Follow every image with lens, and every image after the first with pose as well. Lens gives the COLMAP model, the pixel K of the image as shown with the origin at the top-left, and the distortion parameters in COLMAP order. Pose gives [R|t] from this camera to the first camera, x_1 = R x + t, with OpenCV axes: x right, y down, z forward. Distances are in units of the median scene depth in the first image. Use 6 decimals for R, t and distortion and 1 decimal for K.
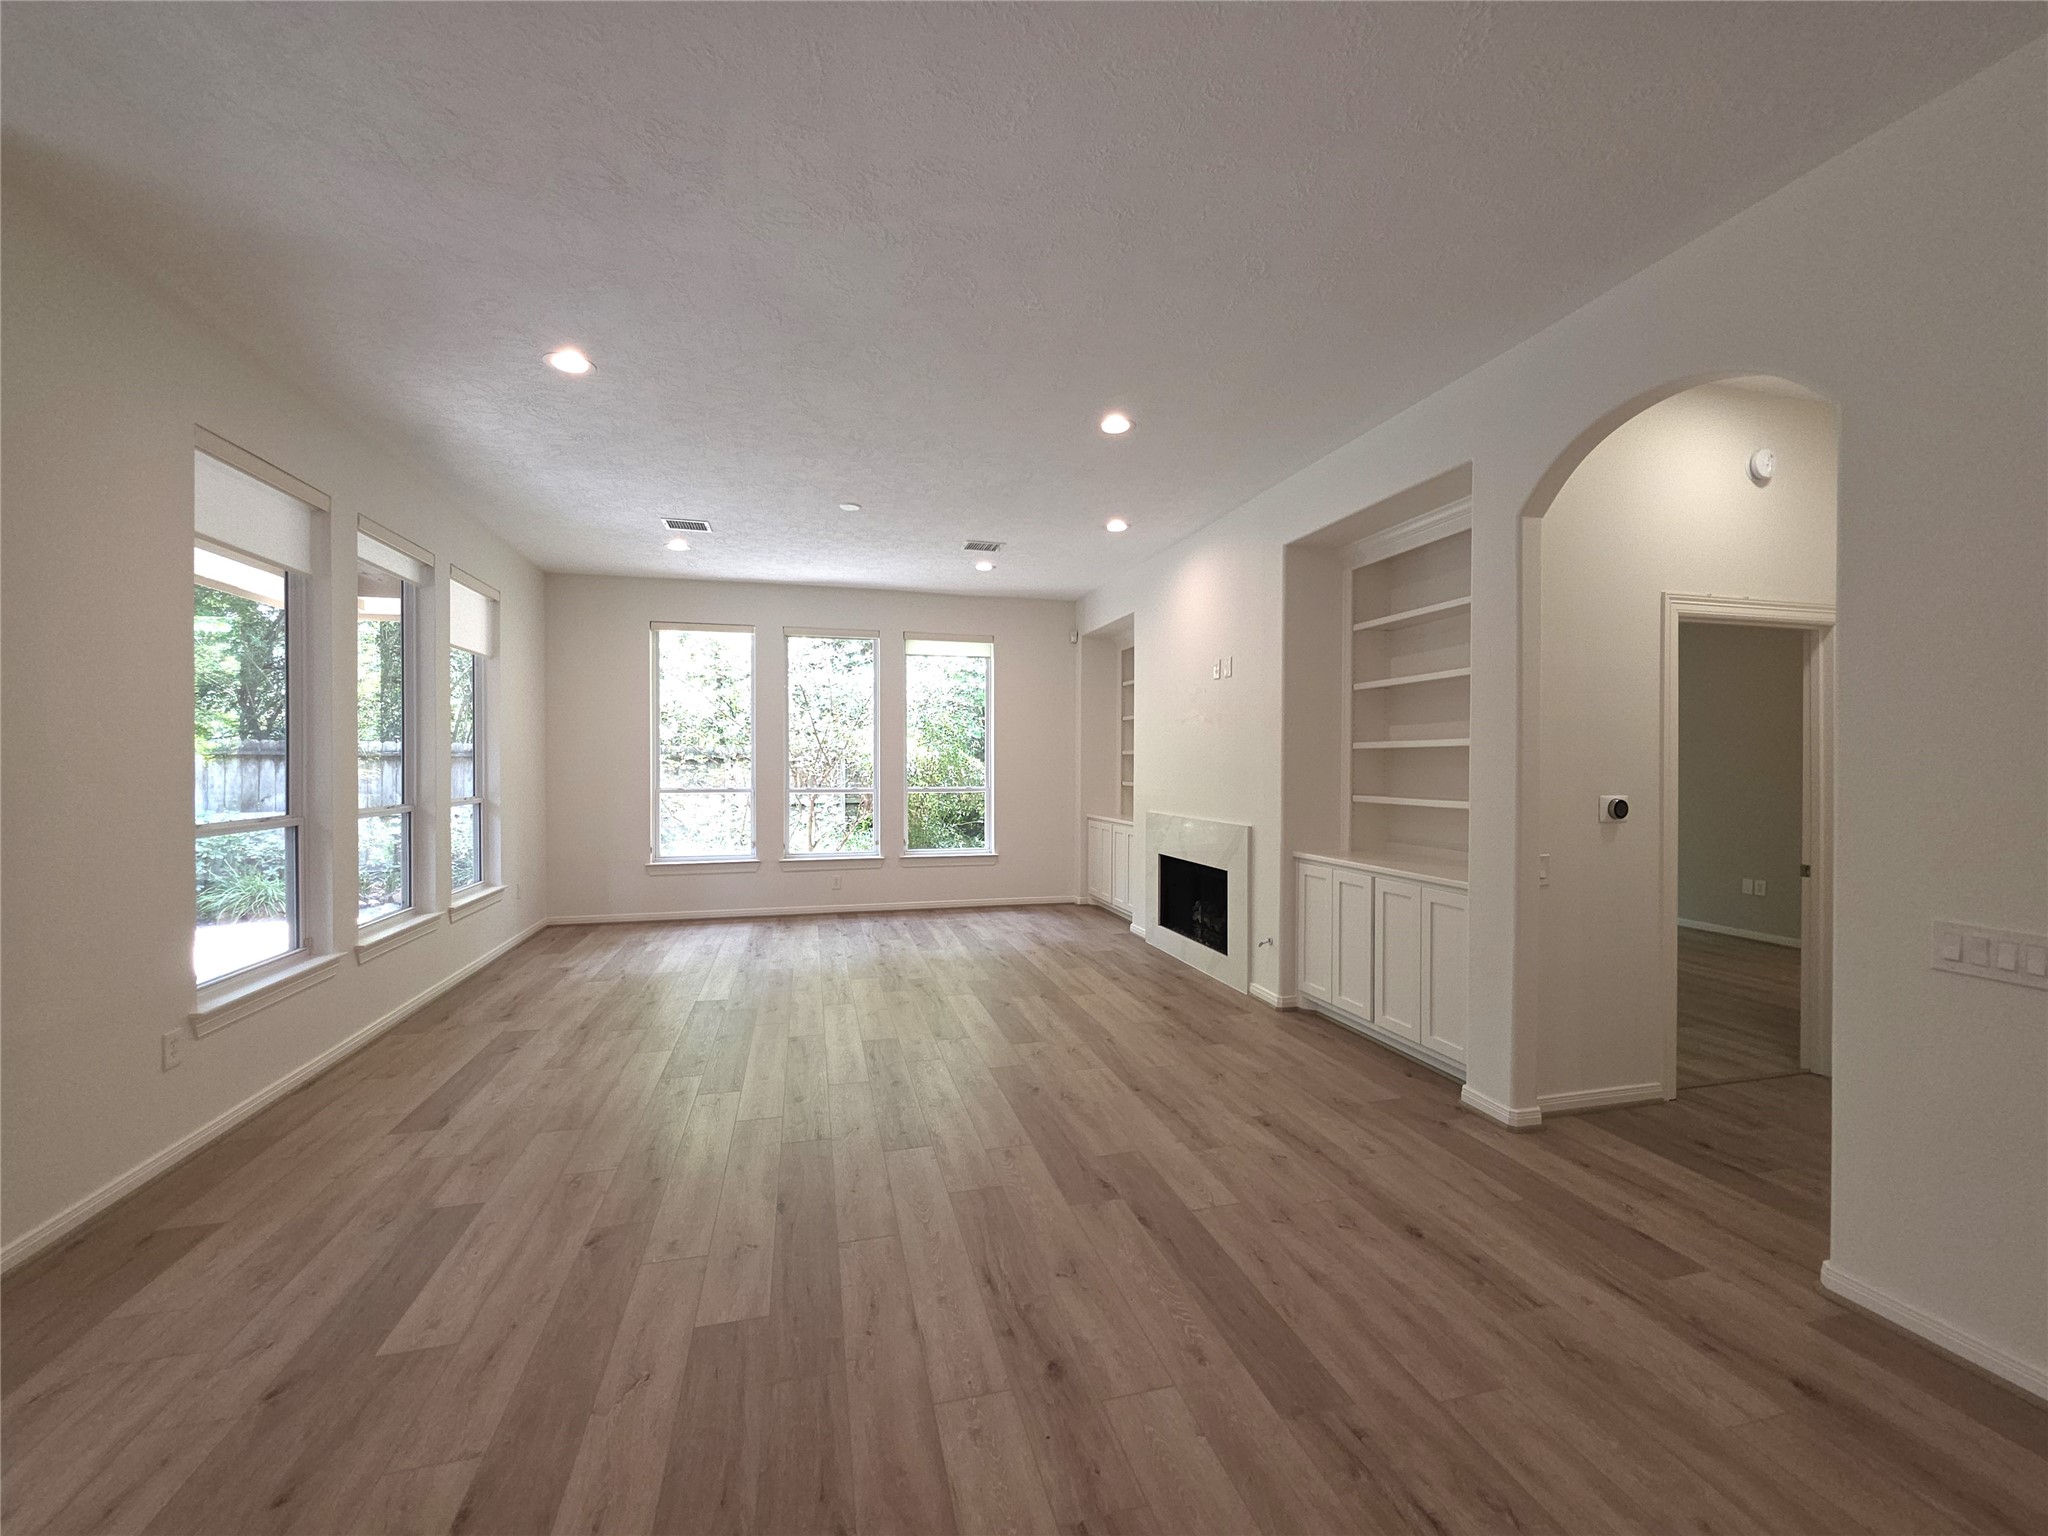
lens RADIAL K [[823.6, 0, 1020.6], [0, 823.6, 768.7], [0, 0, 1]] dist [0.001727, -0.000140]
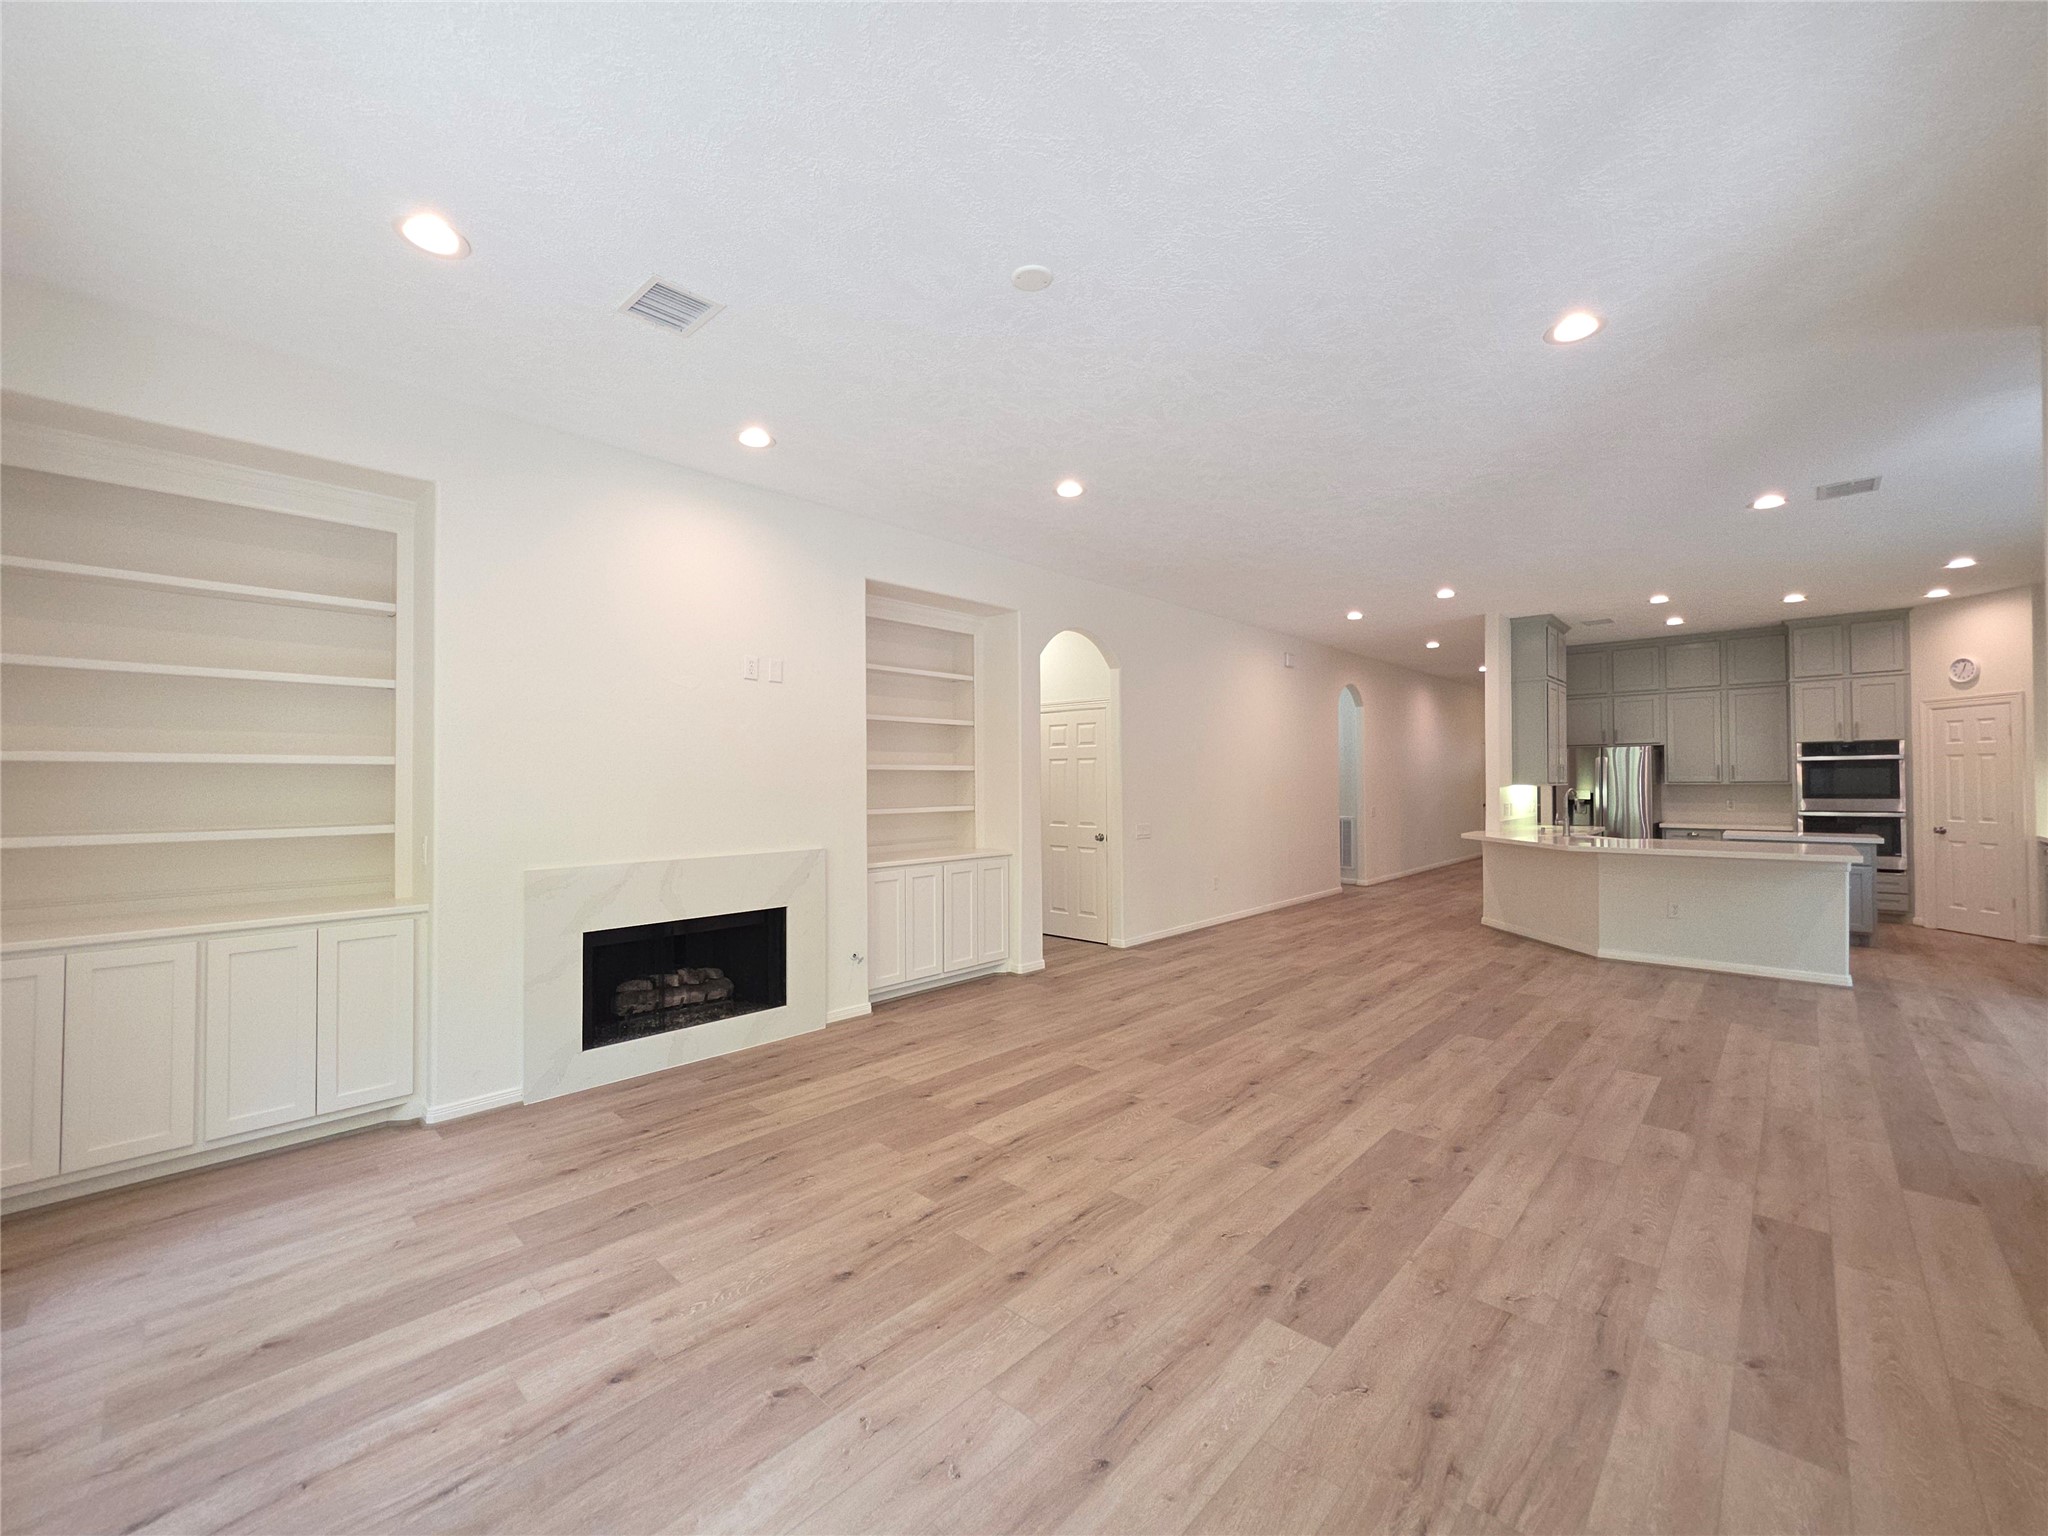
lens RADIAL K [[823.6, 0, 1020.6], [0, 823.6, 768.7], [0, 0, 1]] dist [0.001727, -0.000140]
pose [[-0.530018, 0.013790, 0.847874, -0.679076], [0.009962, 0.999900, -0.010035, -0.010879], [-0.847928, 0.003128, -0.530103, 1.375101]]
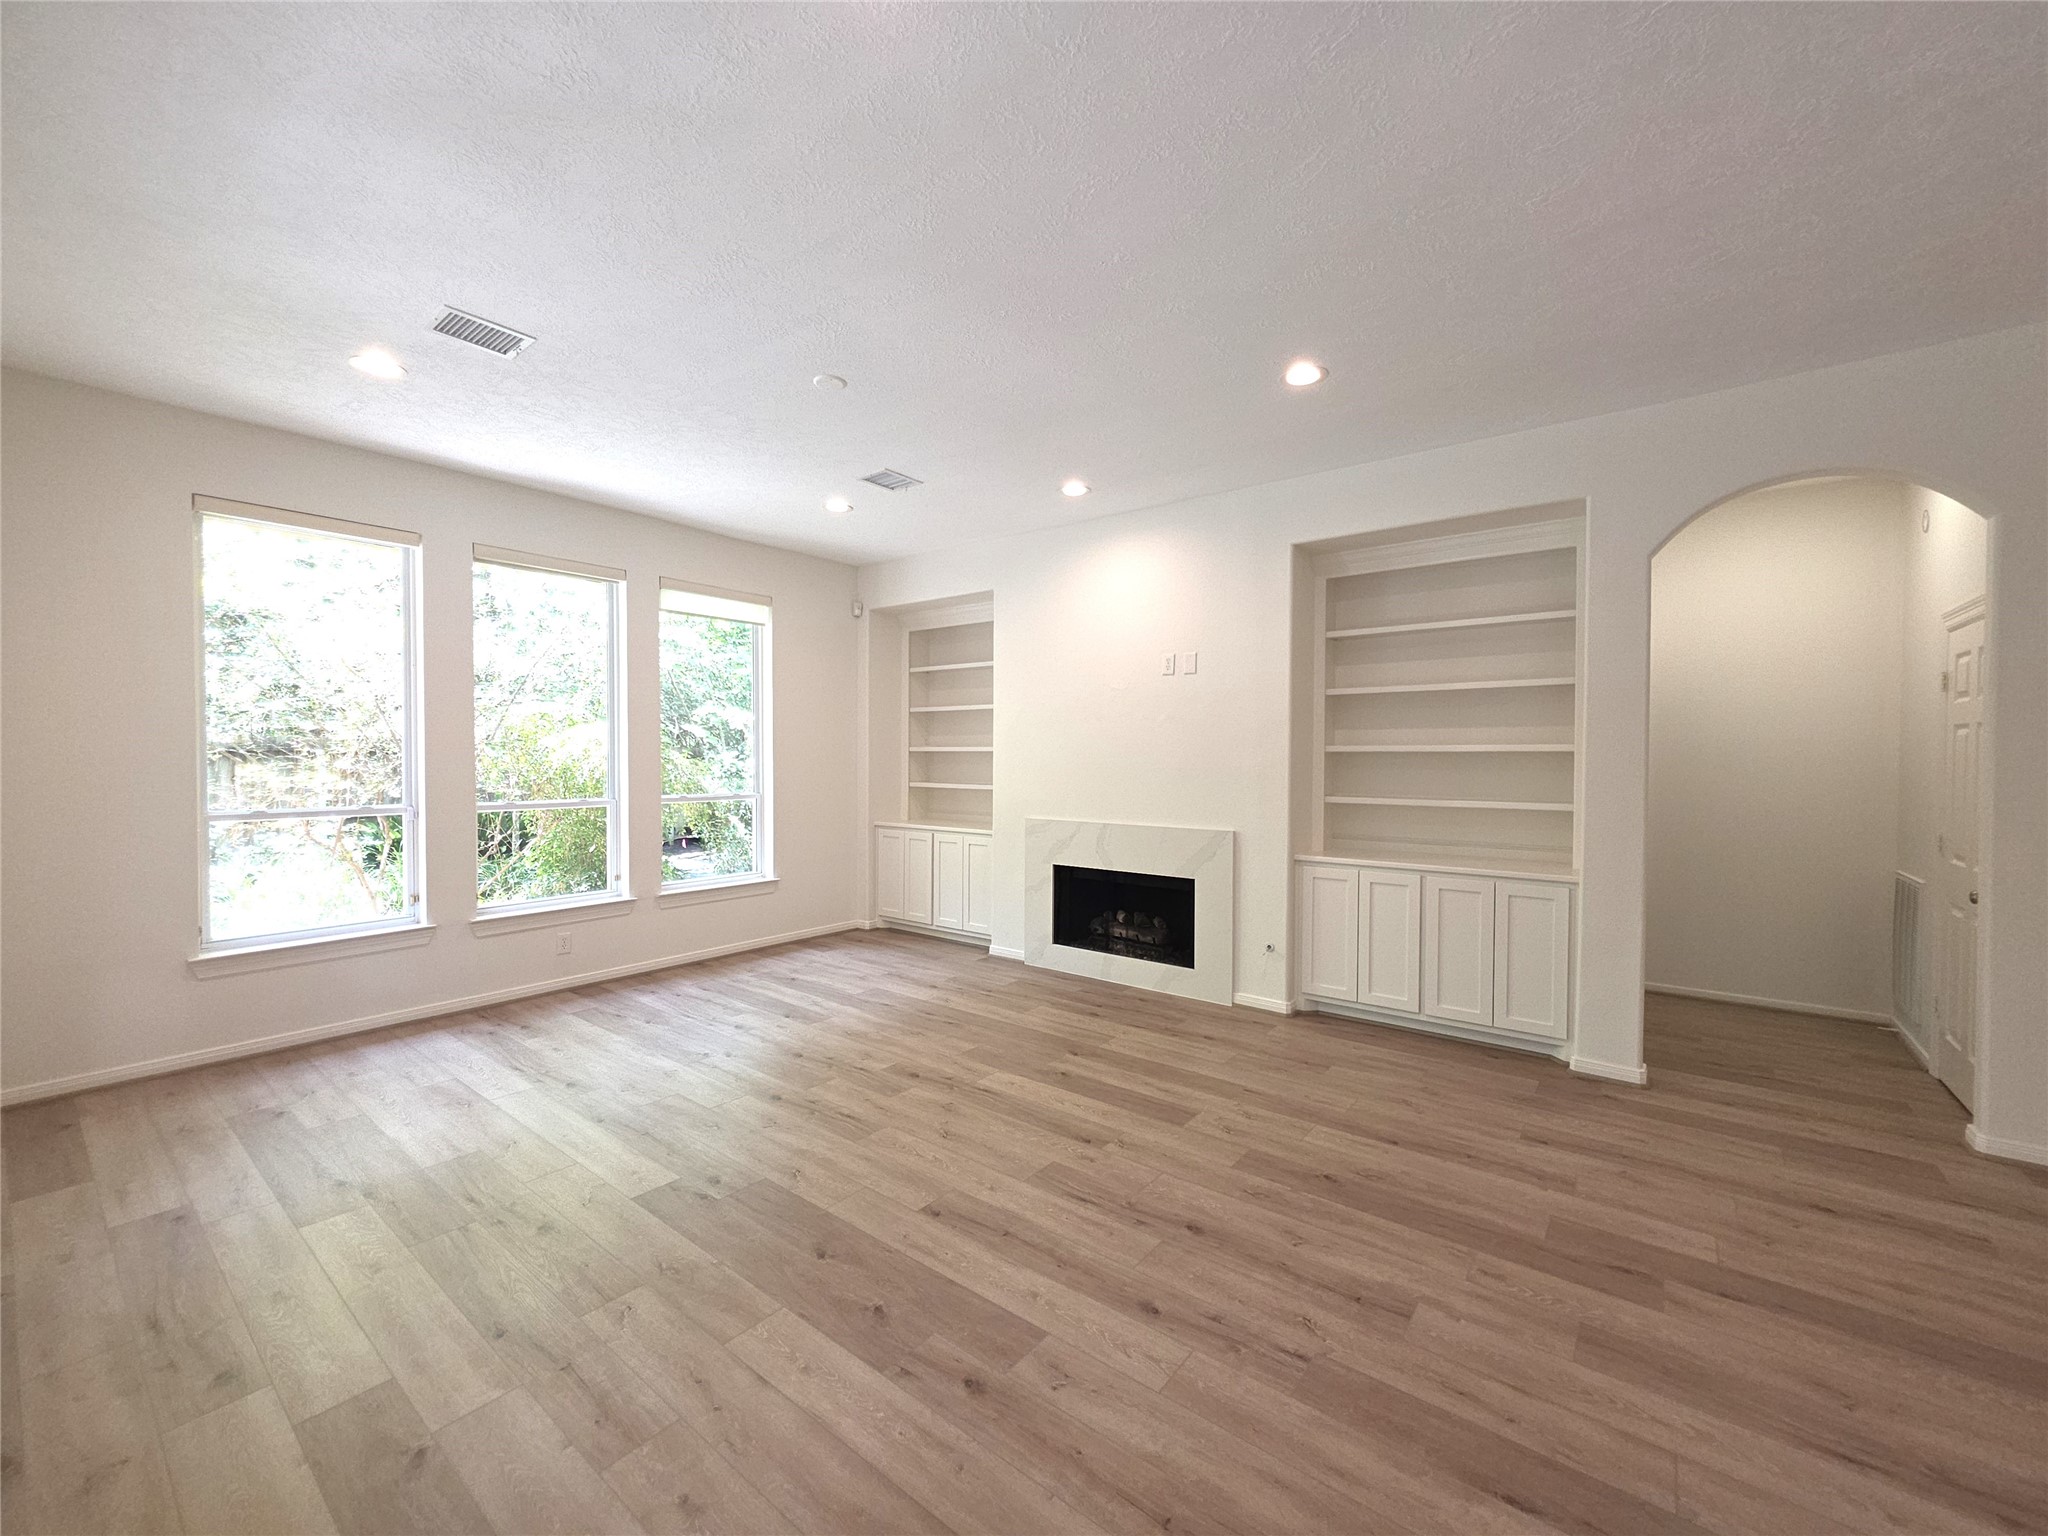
lens RADIAL K [[823.6, 0, 1020.6], [0, 823.6, 768.7], [0, 0, 1]] dist [0.001727, -0.000140]
pose [[0.798170, -0.009315, 0.602360, -0.524178], [0.001989, 0.999916, 0.012827, -0.016476], [-0.602429, -0.009041, 0.798122, 0.402240]]
